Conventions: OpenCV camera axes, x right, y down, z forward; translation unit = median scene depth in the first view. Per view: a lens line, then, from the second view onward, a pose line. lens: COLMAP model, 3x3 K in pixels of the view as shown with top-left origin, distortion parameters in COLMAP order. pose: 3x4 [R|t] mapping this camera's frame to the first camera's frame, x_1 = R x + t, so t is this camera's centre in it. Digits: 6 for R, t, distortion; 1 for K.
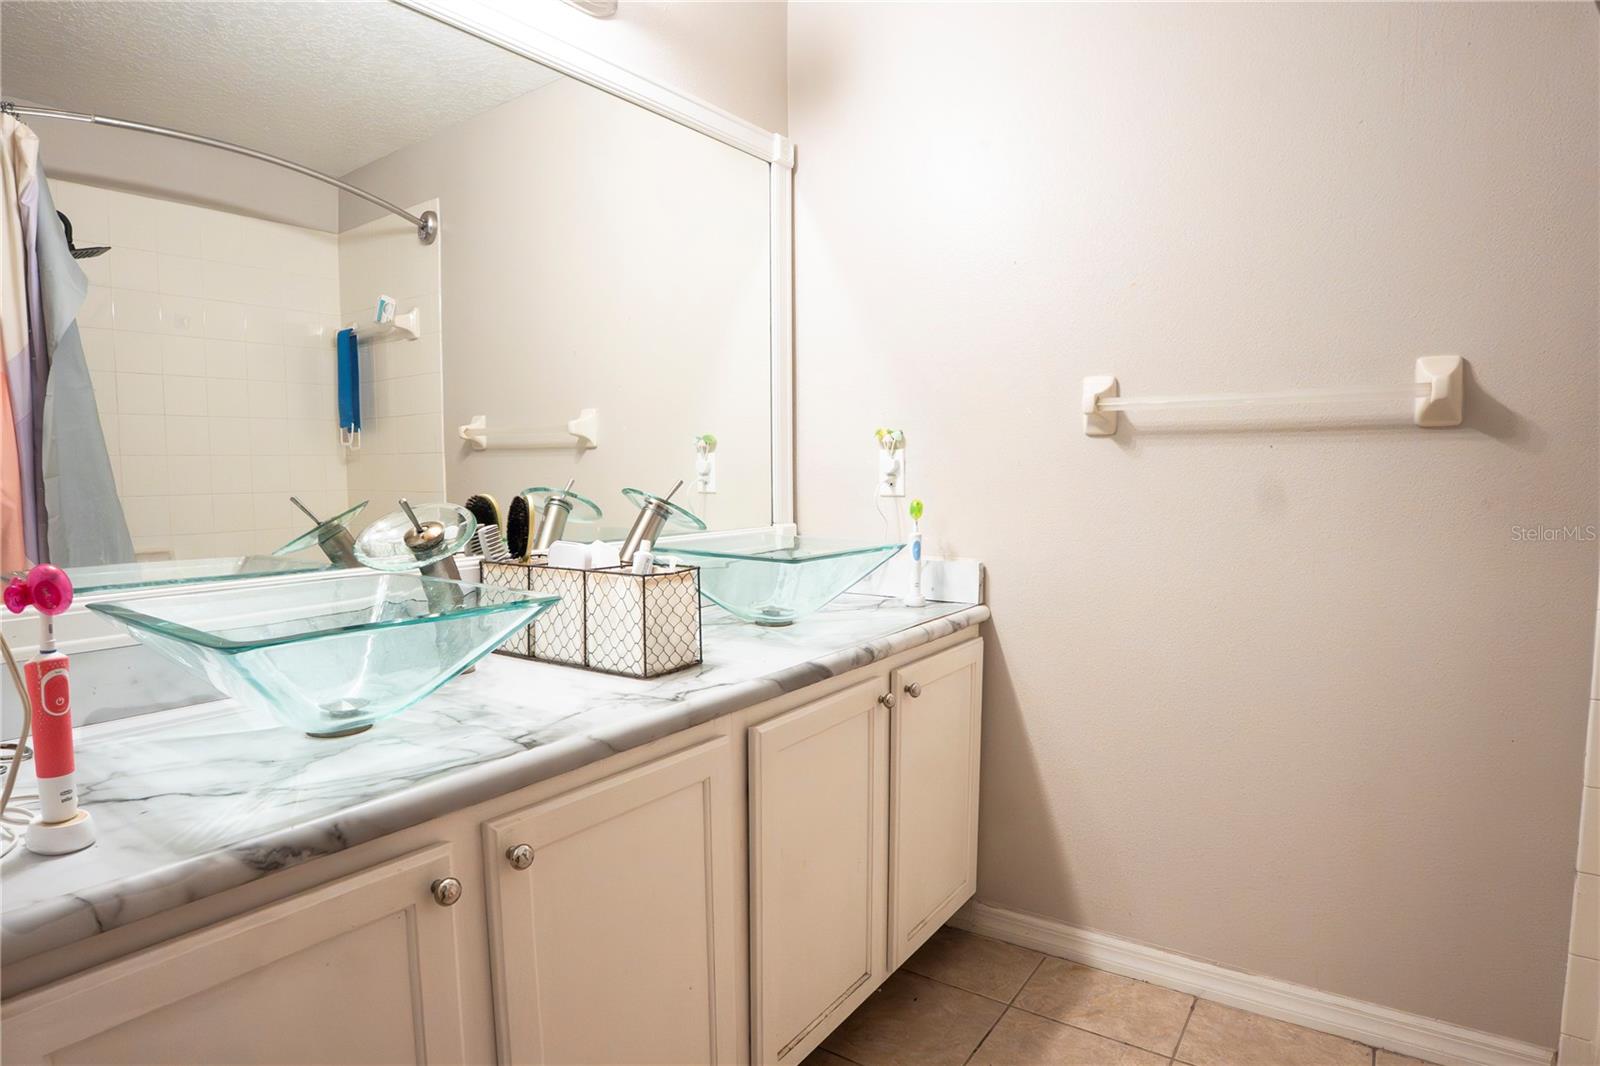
lens RADIAL K [[826.3, 0, 800.0], [0, 826.3, 533.0], [0, 0, 1]] dist [-0.093640, 0.025142]
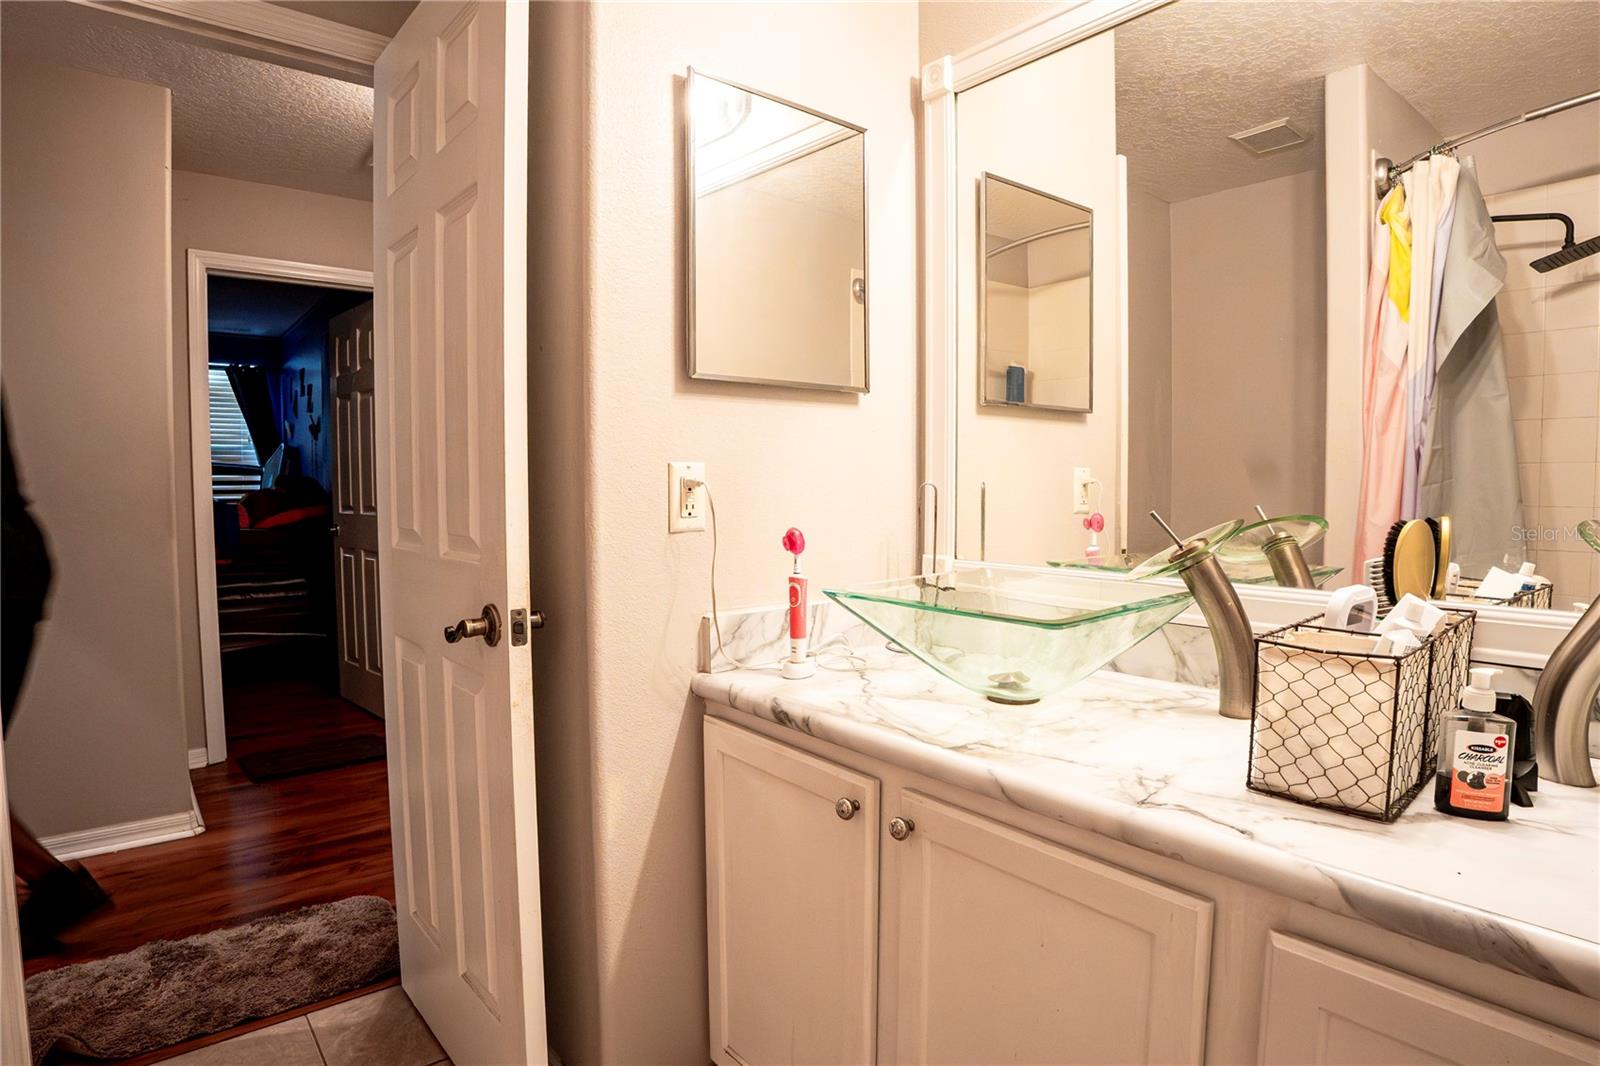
lens RADIAL K [[826.3, 0, 800.0], [0, 826.3, 533.0], [0, 0, 1]] dist [-0.093640, 0.025142]
pose [[-0.240109, 0.064095, -0.968628, 0.820472], [-0.070390, 0.994042, 0.083225, -0.098074], [0.968190, 0.088164, -0.234167, 1.181608]]
